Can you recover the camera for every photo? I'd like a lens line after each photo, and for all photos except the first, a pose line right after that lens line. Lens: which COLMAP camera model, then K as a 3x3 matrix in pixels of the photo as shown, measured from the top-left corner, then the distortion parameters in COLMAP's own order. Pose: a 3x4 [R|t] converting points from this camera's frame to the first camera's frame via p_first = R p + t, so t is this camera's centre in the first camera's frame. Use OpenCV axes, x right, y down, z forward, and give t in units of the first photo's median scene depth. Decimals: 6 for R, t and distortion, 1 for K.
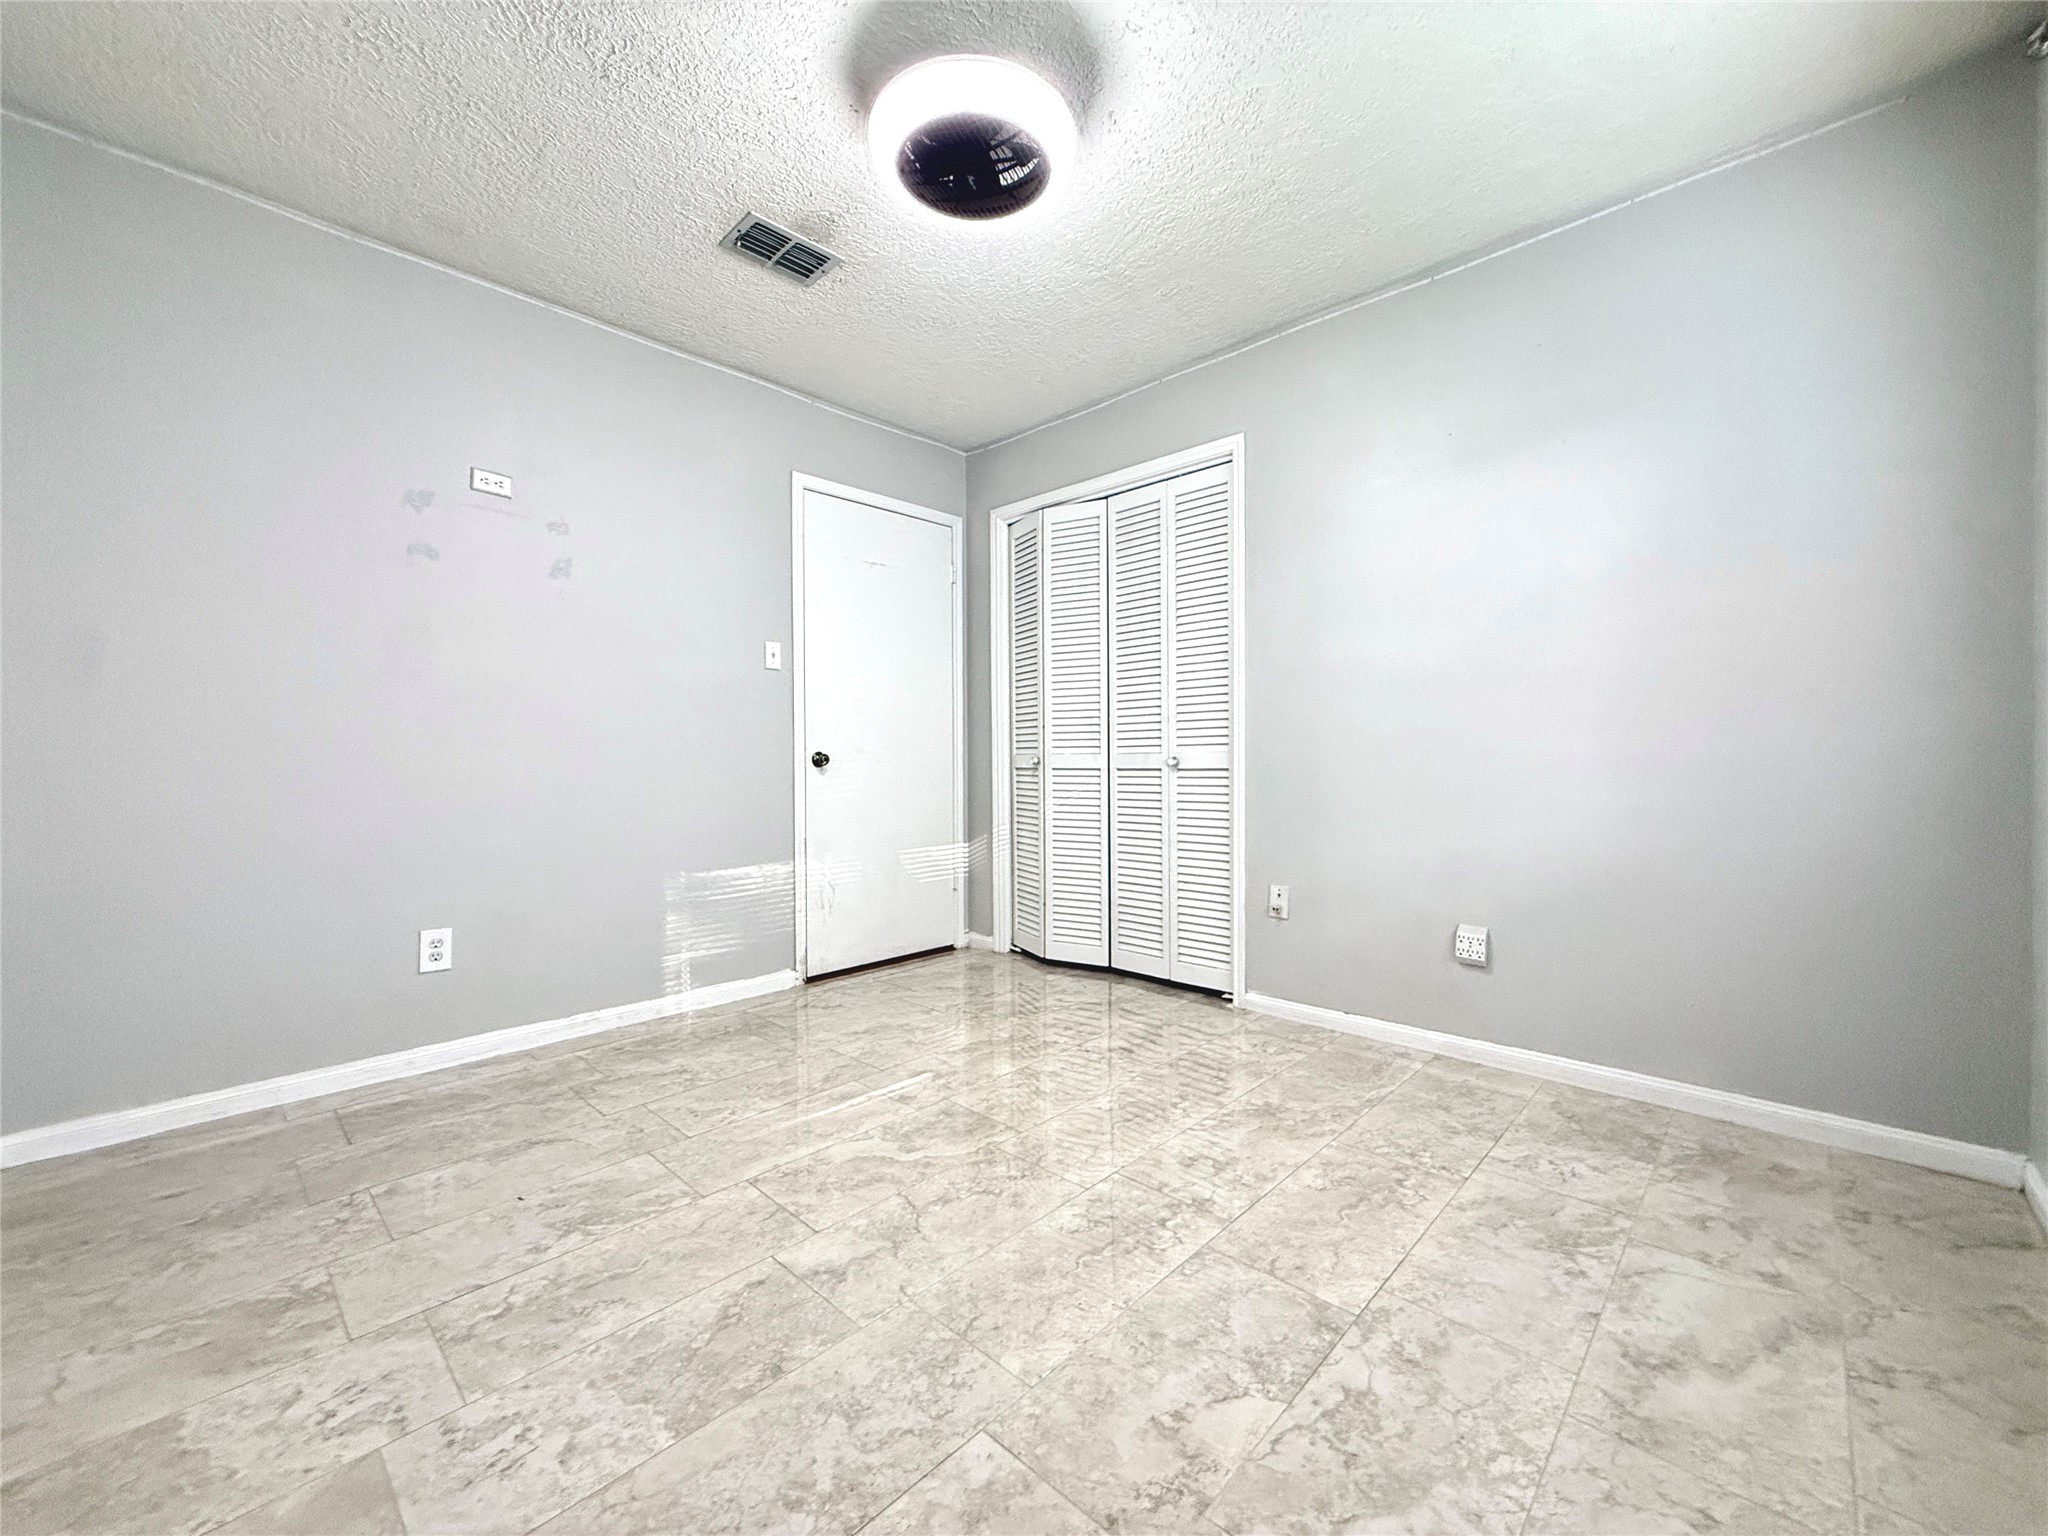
lens RADIAL K [[819.6, 0, 1024.9], [0, 819.6, 763.4], [0, 0, 1]] dist [0.002449, 0.000371]
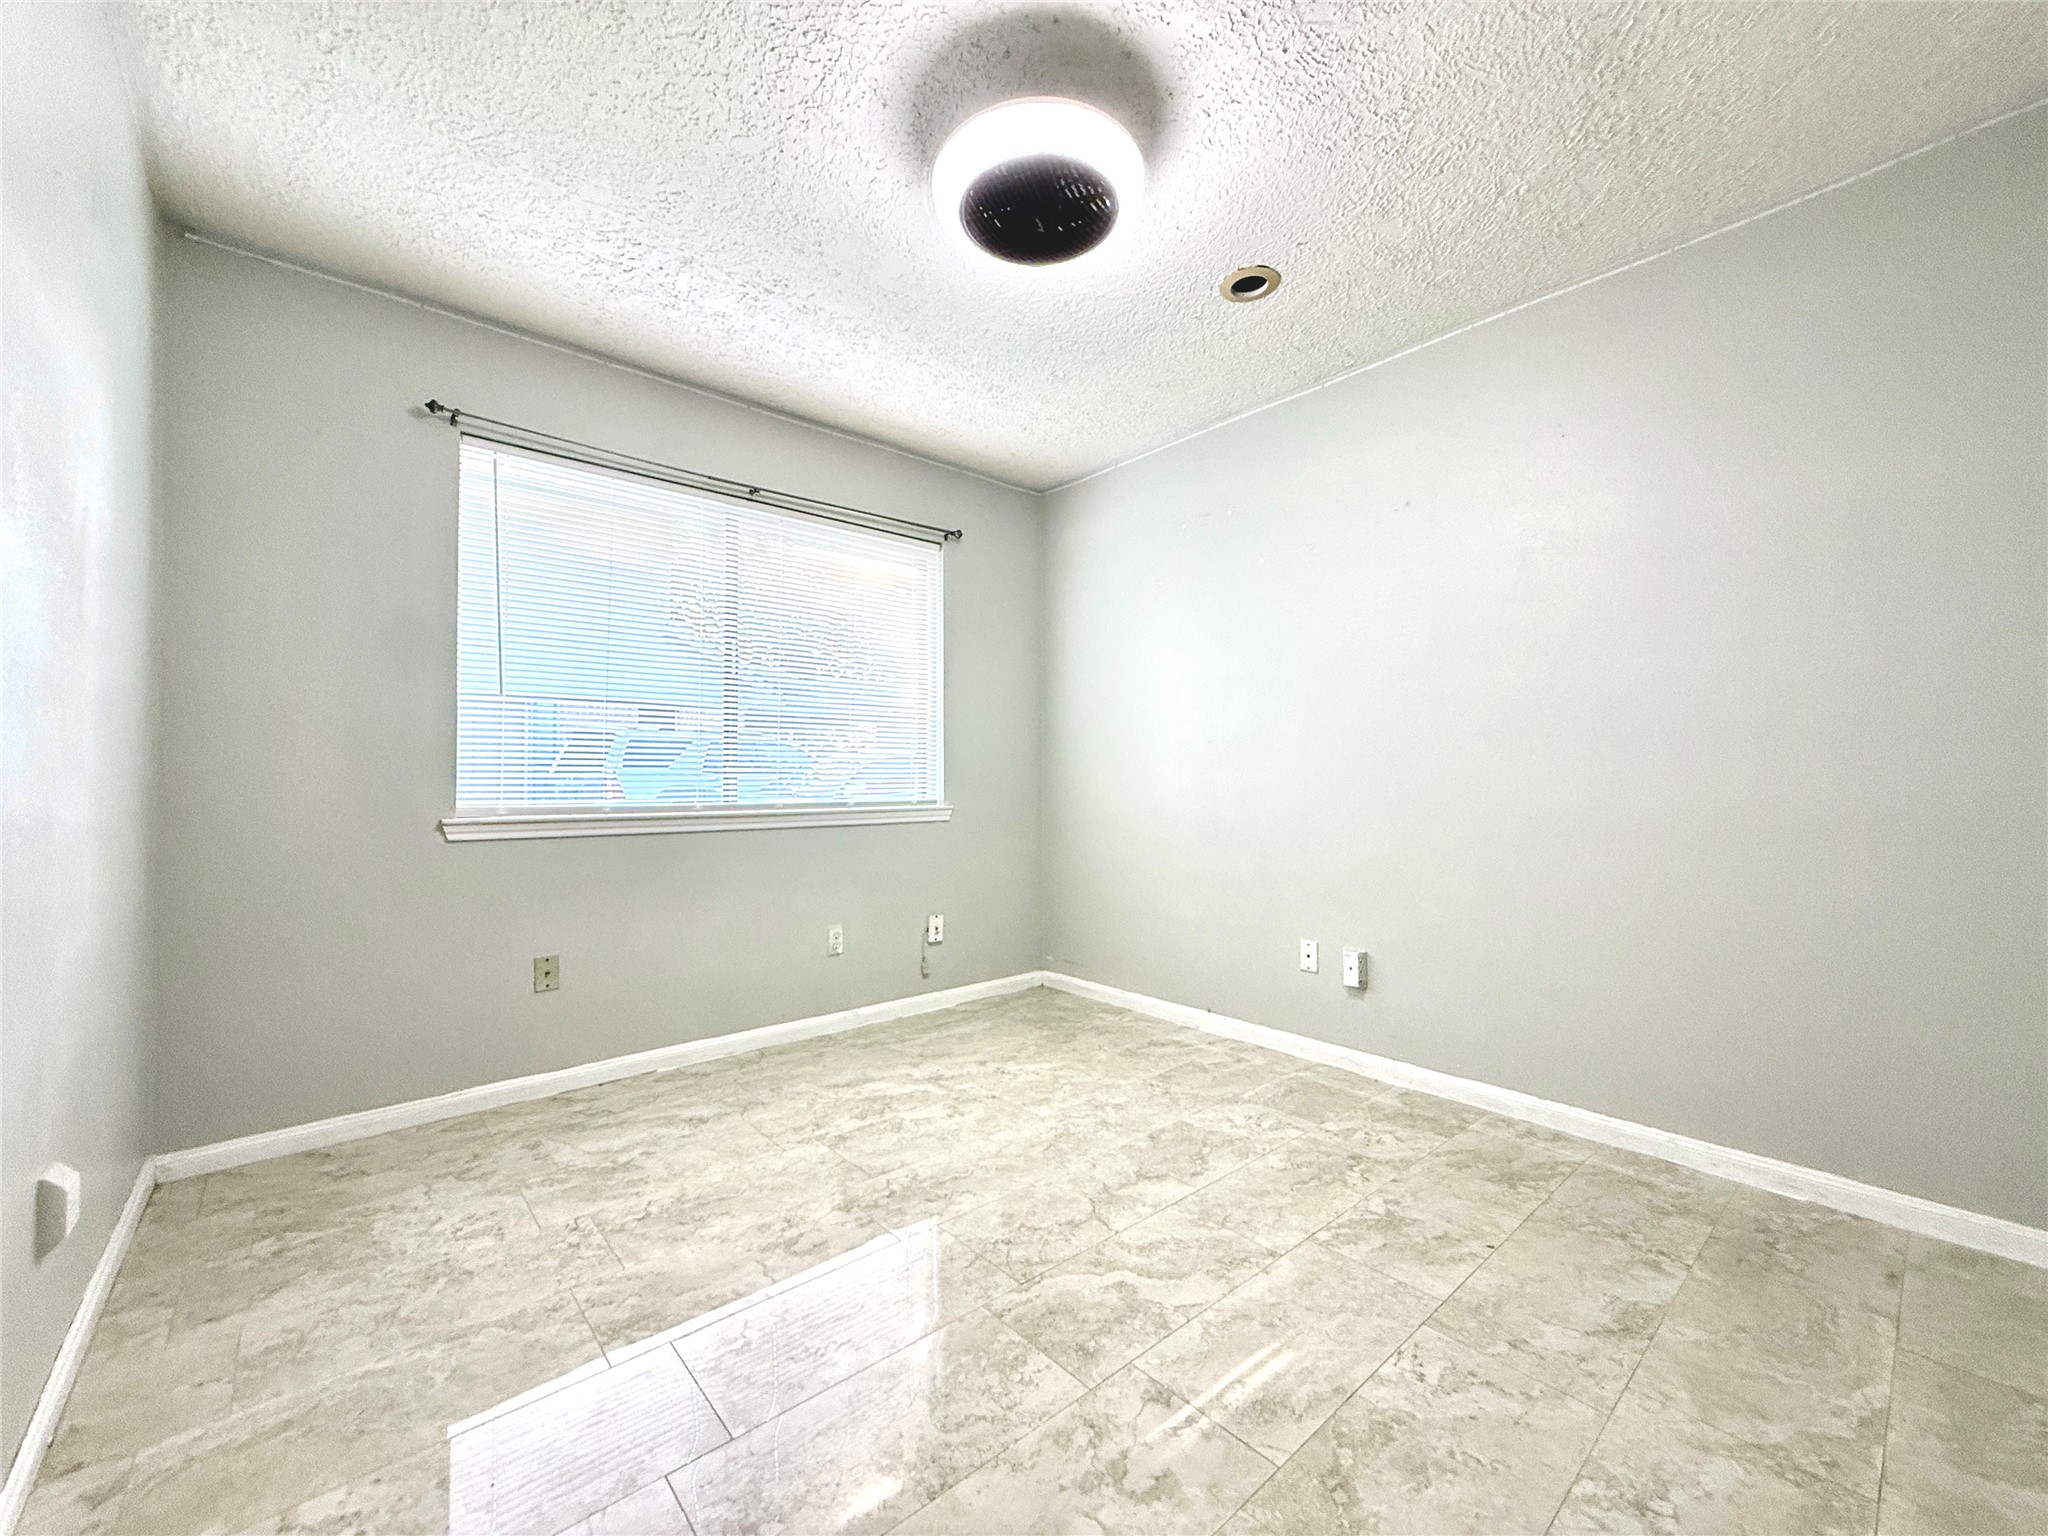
lens RADIAL K [[819.6, 0, 1025.9], [0, 819.6, 773.2], [0, 0, 1]] dist [0.002449, 0.000371]
pose [[-0.996103, 0.006948, 0.087927, -0.136730], [0.006661, 0.999972, -0.003554, -0.057901], [-0.087950, -0.002954, -0.996121, 2.106401]]
